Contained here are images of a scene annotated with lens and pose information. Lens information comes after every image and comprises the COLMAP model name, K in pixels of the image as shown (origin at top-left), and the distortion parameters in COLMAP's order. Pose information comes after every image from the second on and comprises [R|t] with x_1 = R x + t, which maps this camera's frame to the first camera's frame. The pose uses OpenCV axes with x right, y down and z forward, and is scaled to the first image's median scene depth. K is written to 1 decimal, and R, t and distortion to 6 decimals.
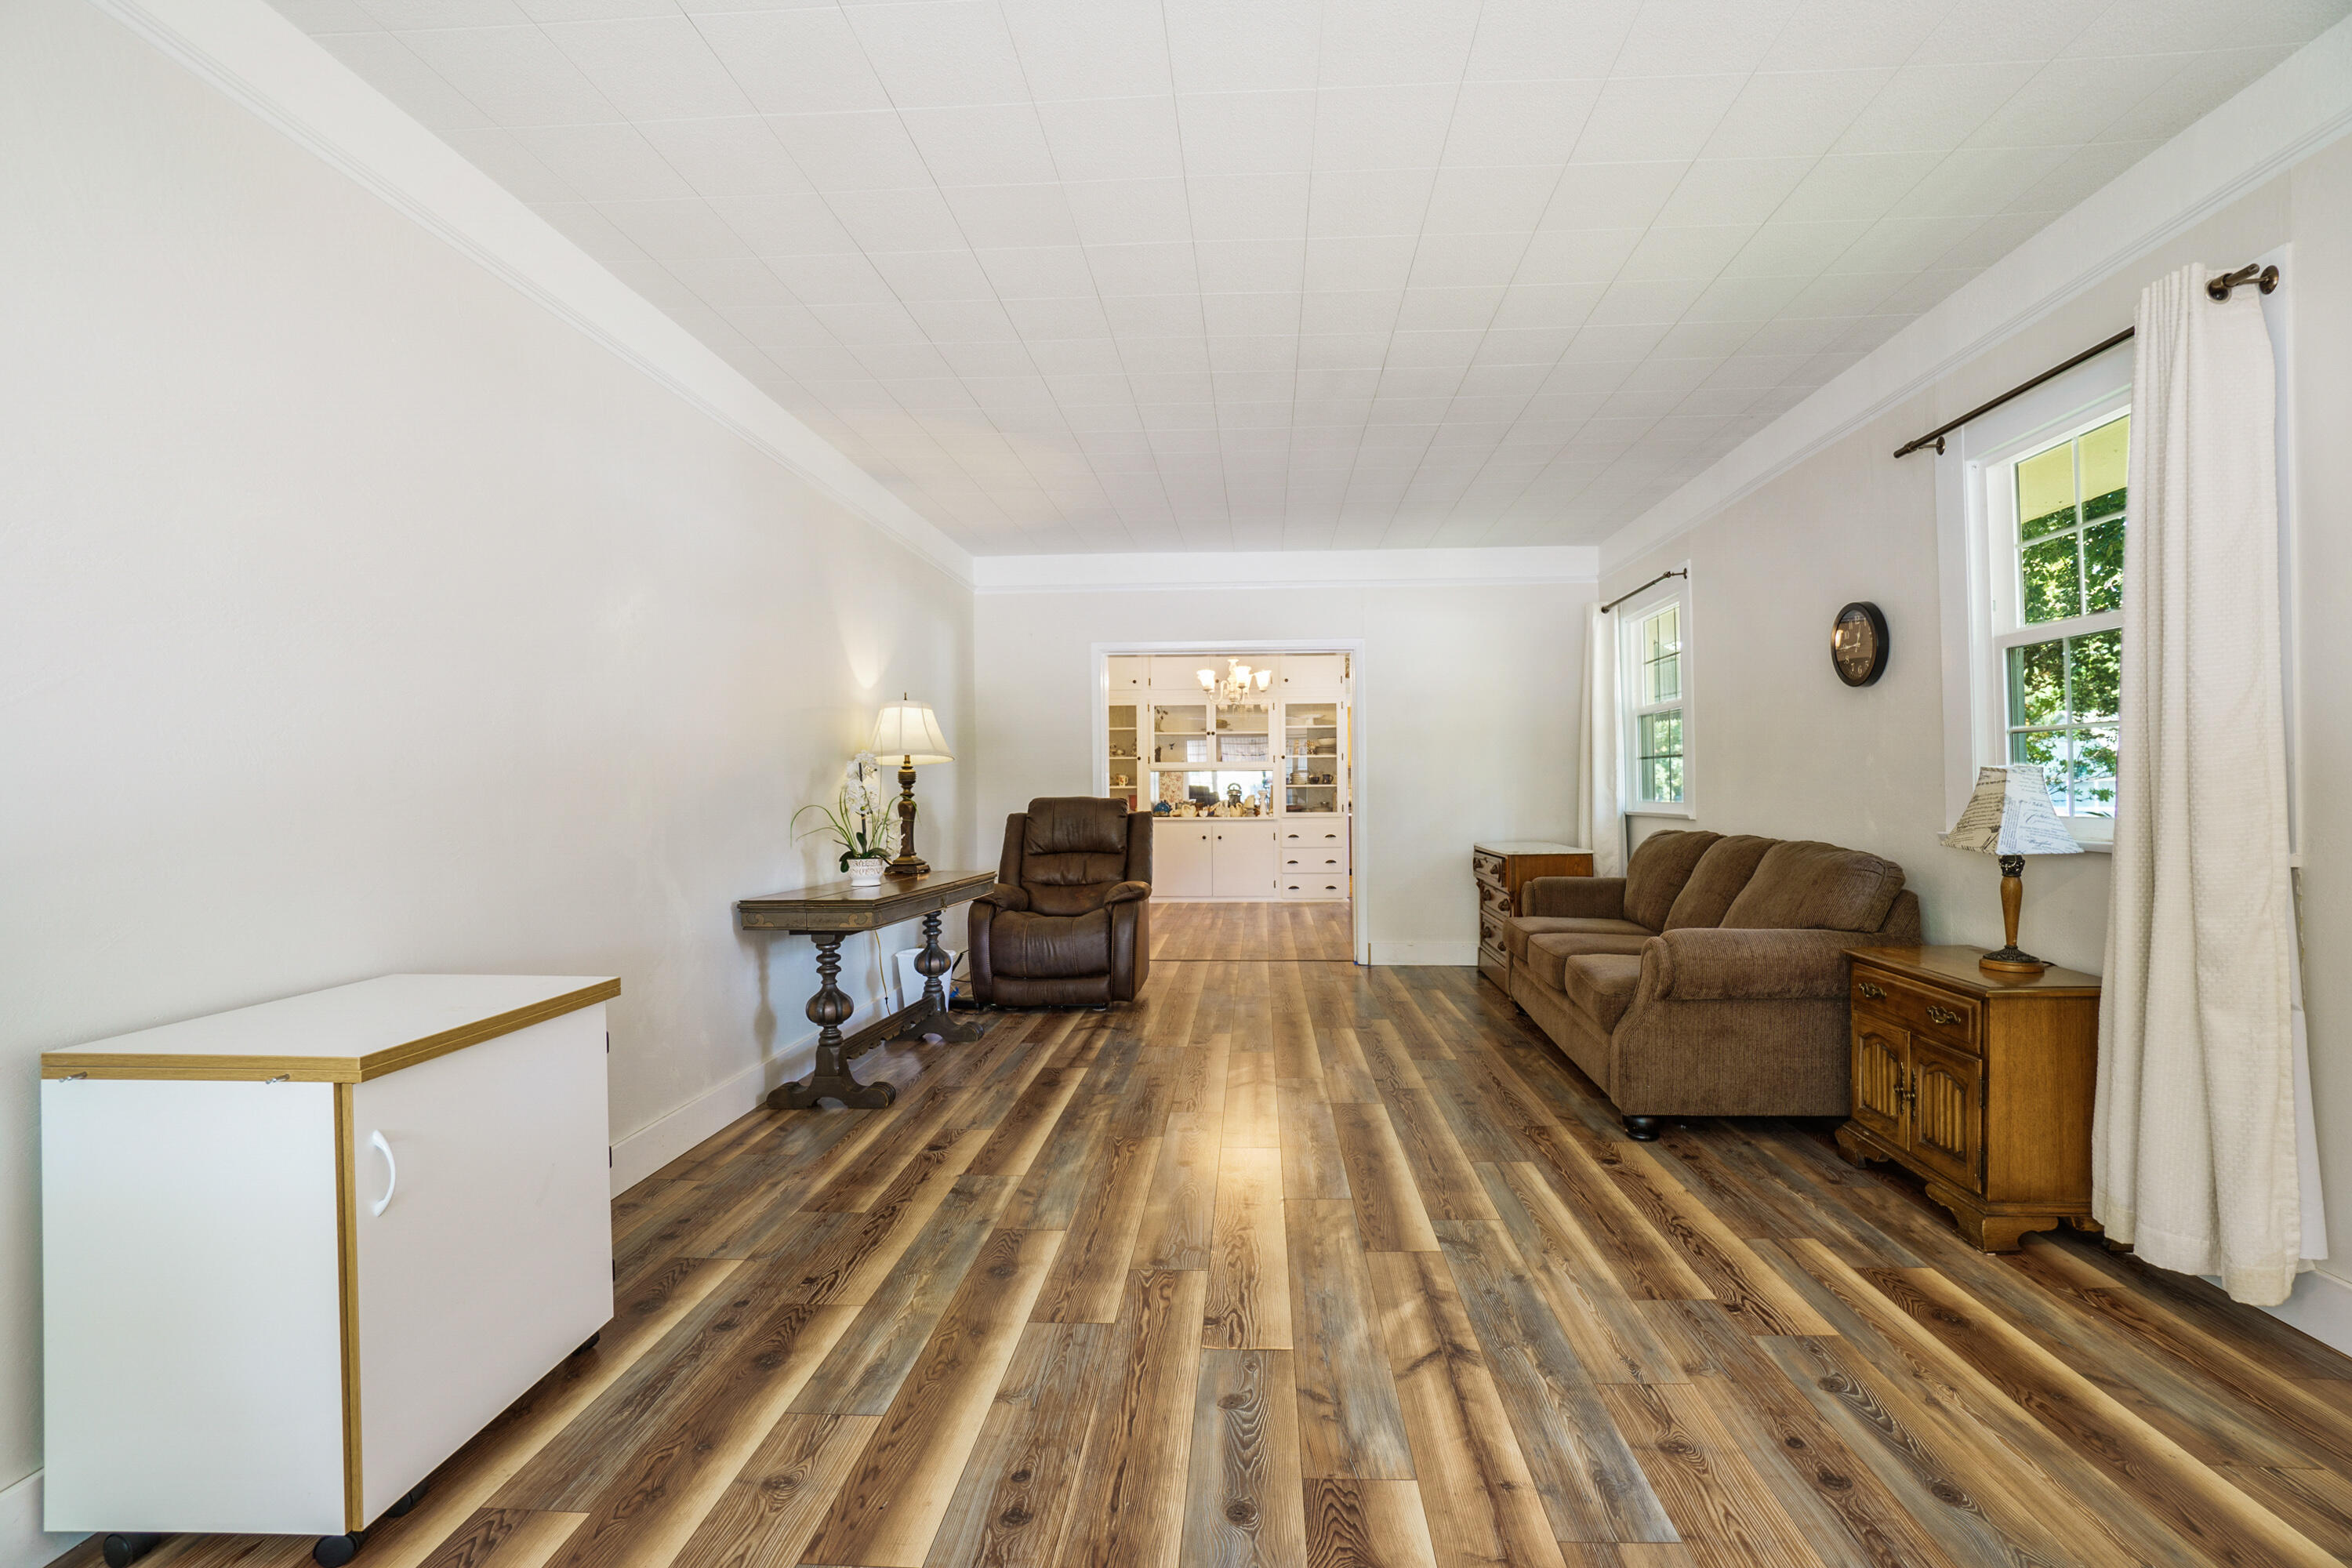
lens RADIAL K [[1049.6, 0, 1160.4], [0, 1049.6, 798.6], [0, 0, 1]] dist [-0.064572, 0.023289]
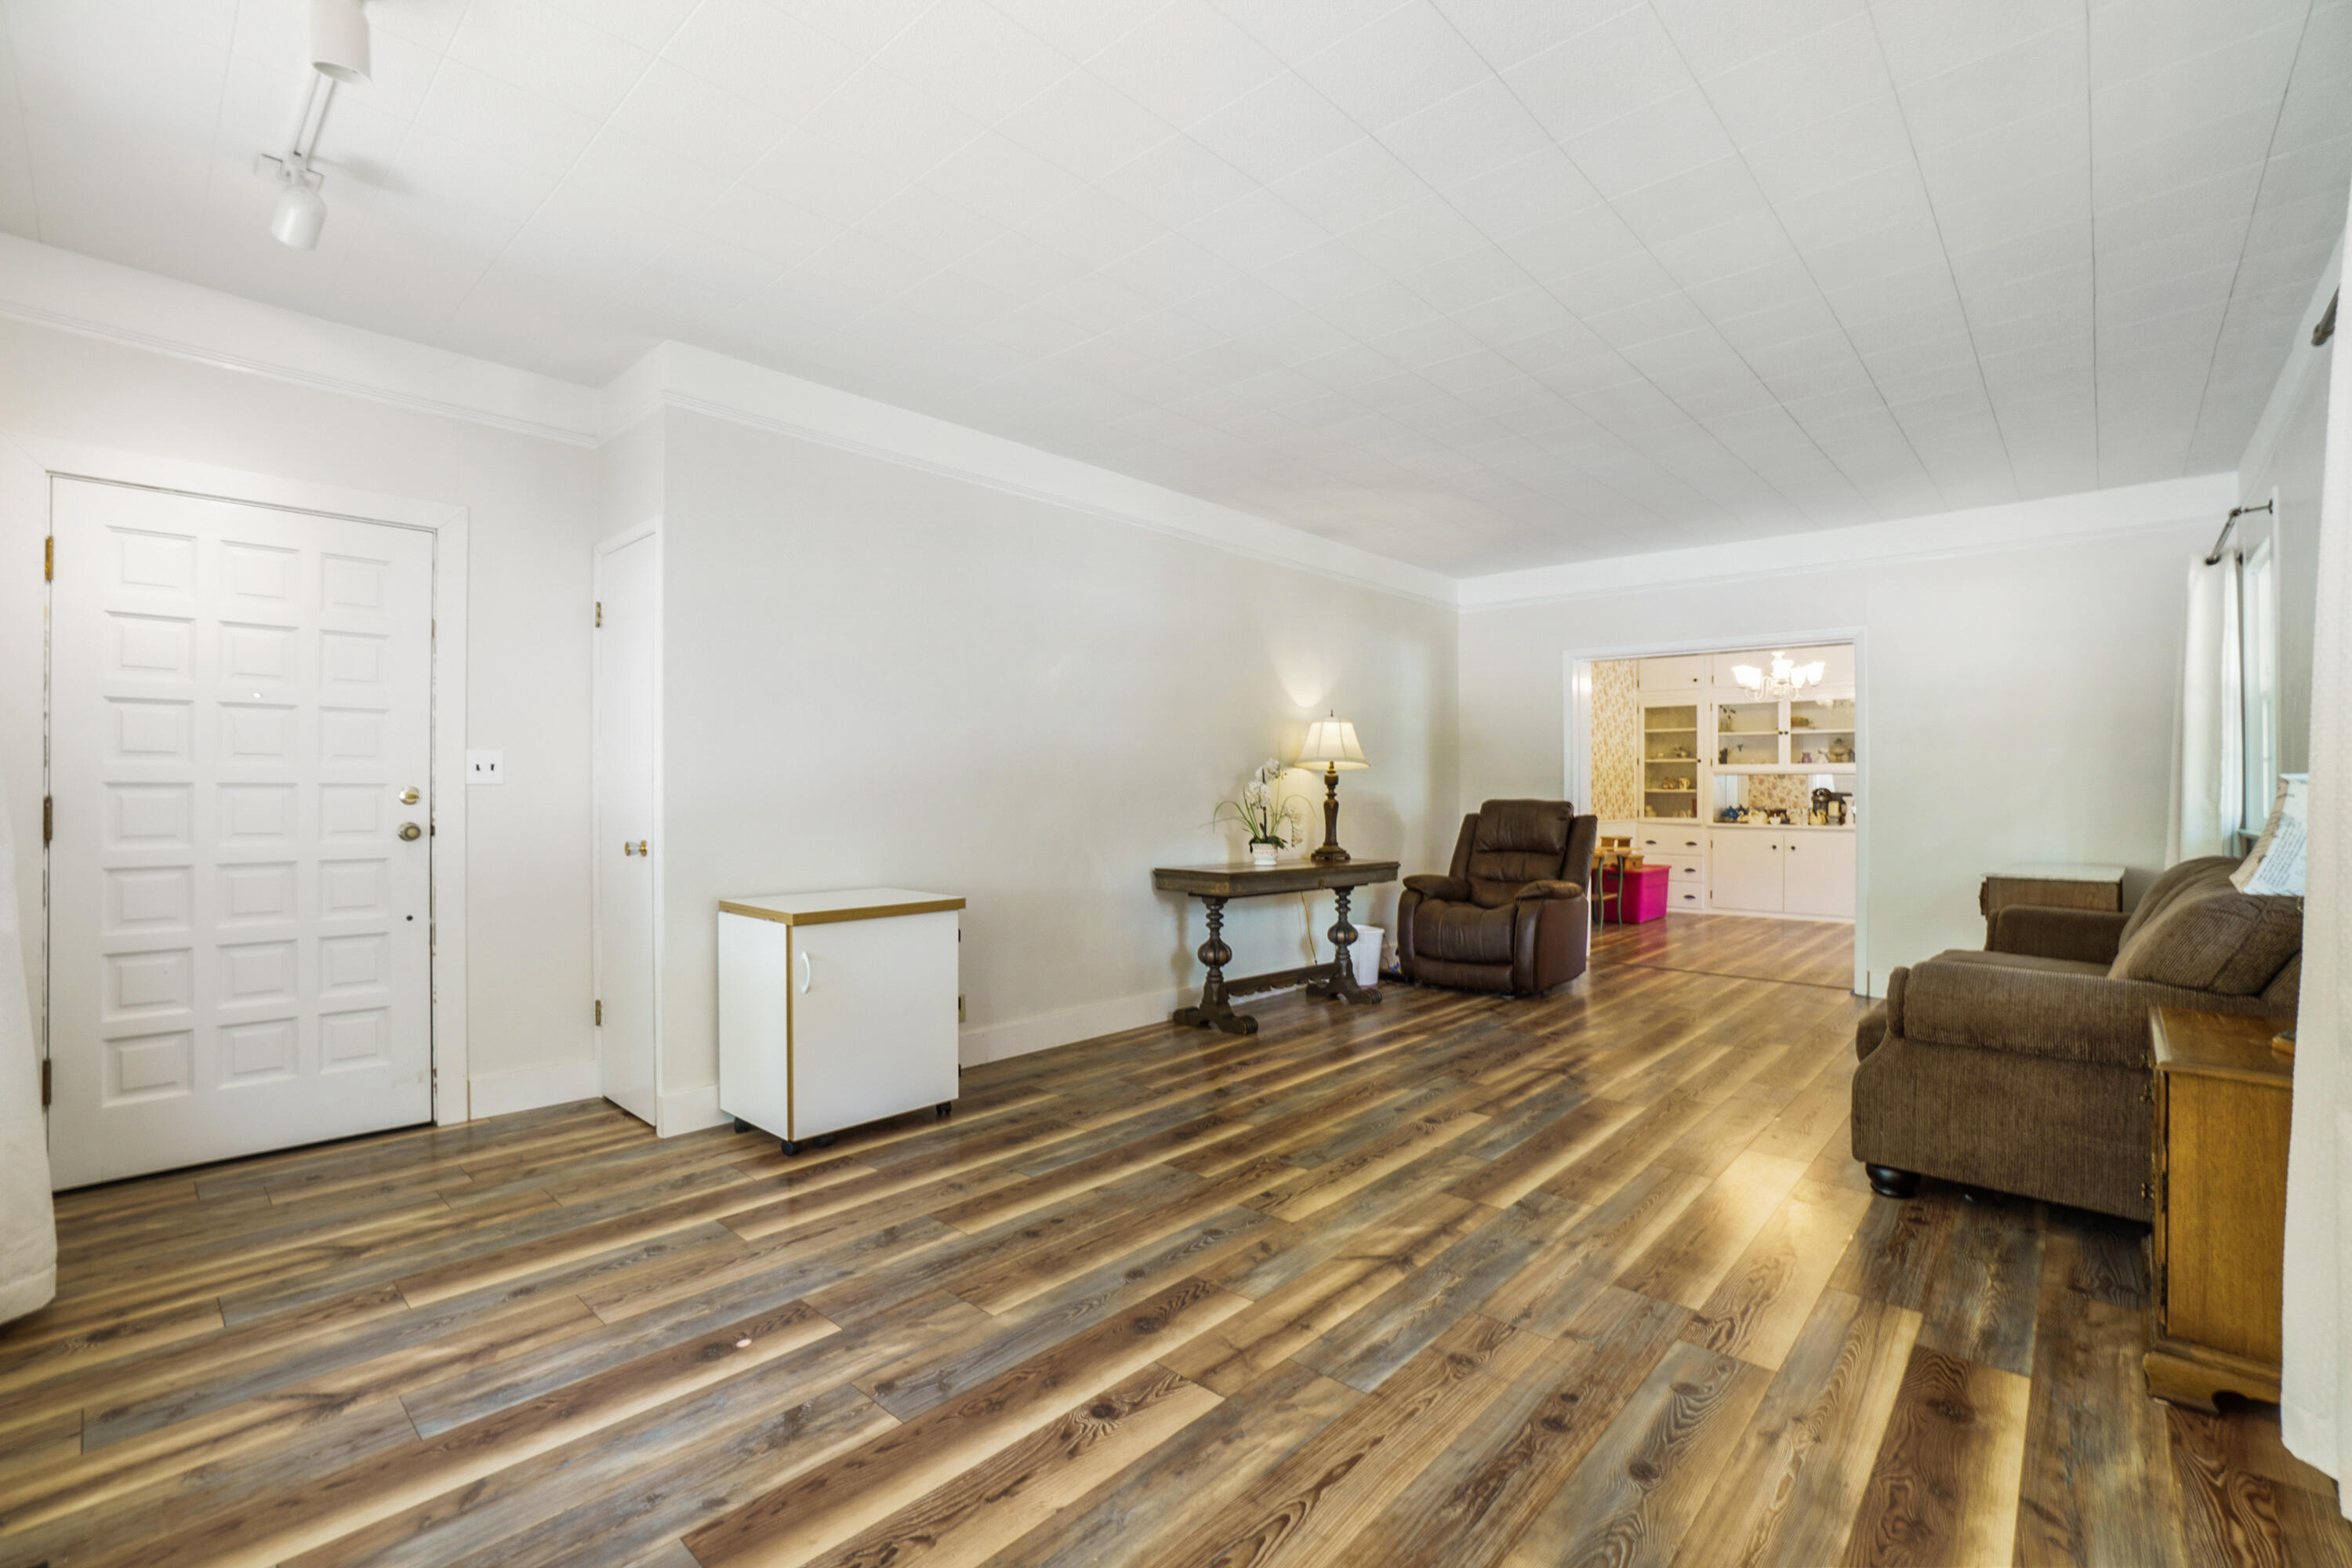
lens RADIAL K [[974.3, 0, 1087.4], [0, 974.3, 794.2], [0, 0, 1]] dist [-0.062785, 0.017352]
pose [[0.757842, 0.014723, -0.652271, 0.455609], [-0.016951, 0.999852, 0.002875, -0.003839], [0.652217, 0.008878, 0.757980, -0.058294]]
